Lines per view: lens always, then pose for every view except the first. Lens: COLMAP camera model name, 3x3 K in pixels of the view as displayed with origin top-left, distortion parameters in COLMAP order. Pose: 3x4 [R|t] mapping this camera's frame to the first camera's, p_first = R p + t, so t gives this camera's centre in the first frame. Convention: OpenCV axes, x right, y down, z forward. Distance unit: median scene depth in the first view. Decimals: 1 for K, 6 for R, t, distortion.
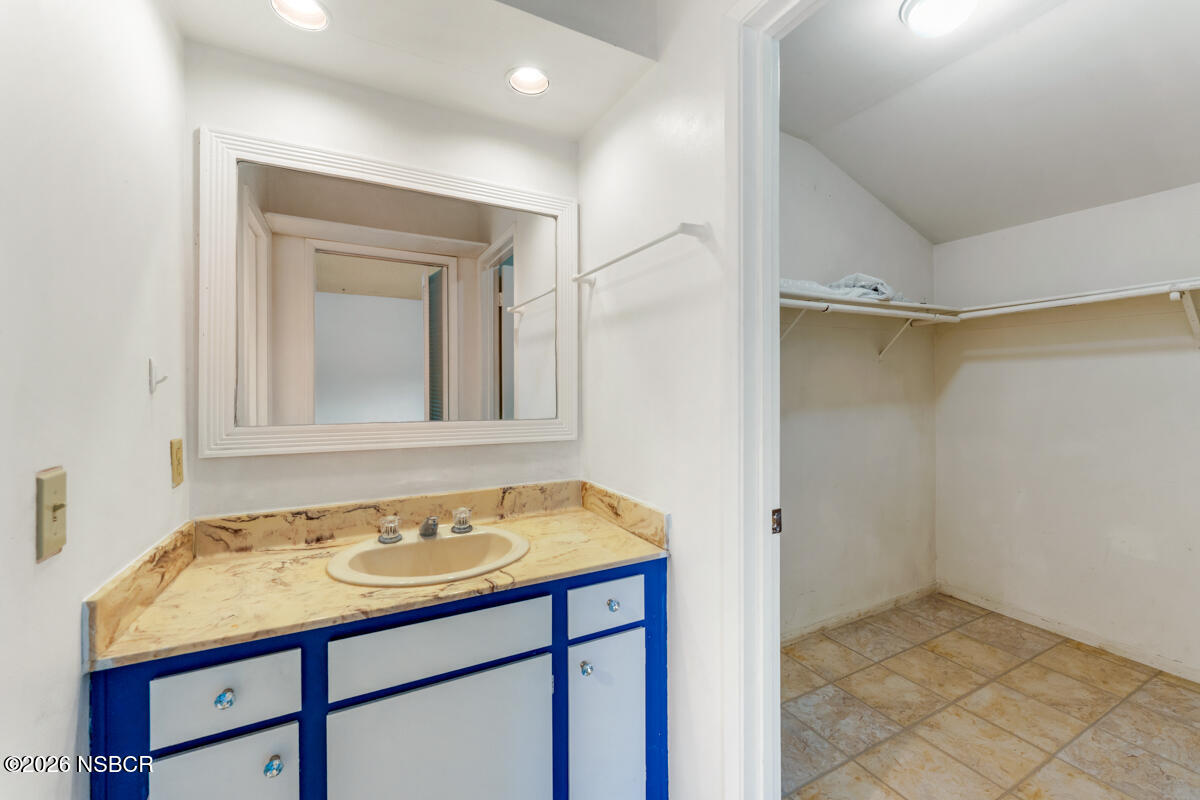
lens RADIAL K [[479.8, 0, 603.5], [0, 479.8, 388.8], [0, 0, 1]] dist [0.005227, -0.000613]
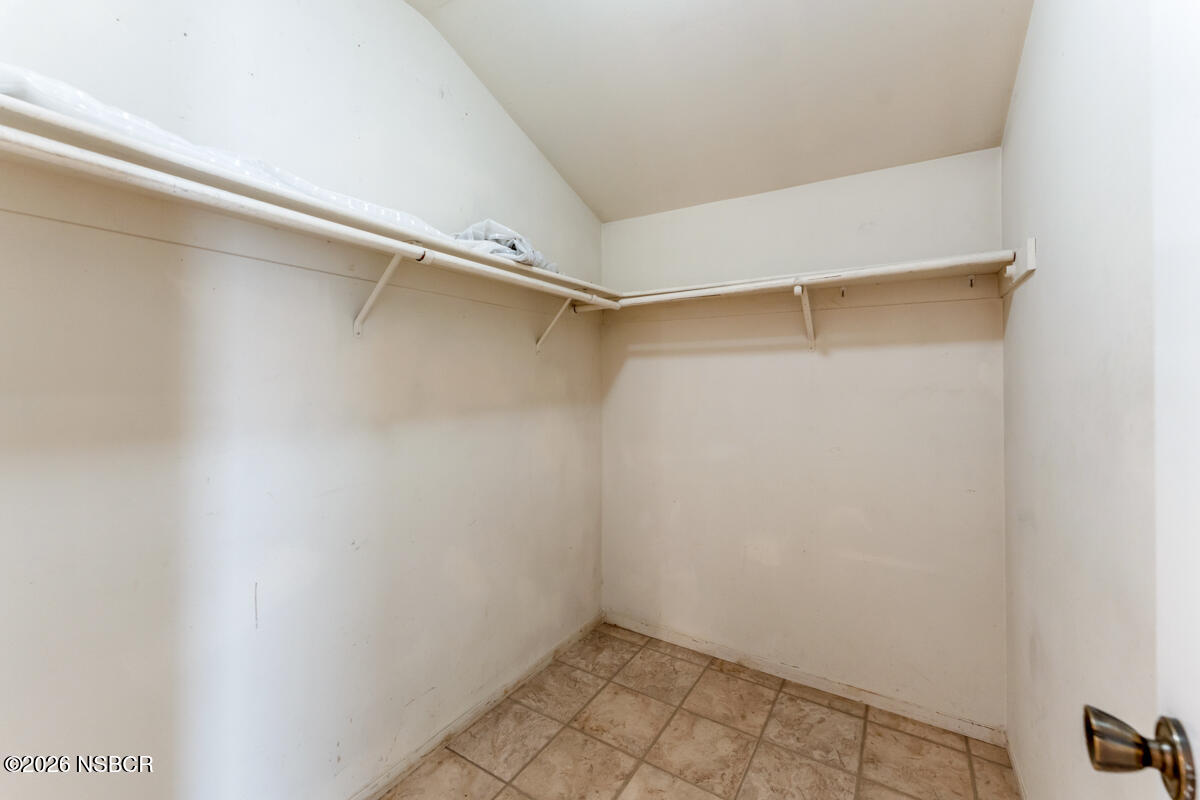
lens RADIAL K [[479.8, 0, 598.8], [0, 479.8, 376.8], [0, 0, 1]] dist [0.005227, -0.000613]
pose [[0.865593, 0.015666, 0.500503, 0.305719], [-0.006824, 0.999787, -0.019493, -0.002145], [-0.500702, 0.013458, 0.865515, 0.308207]]
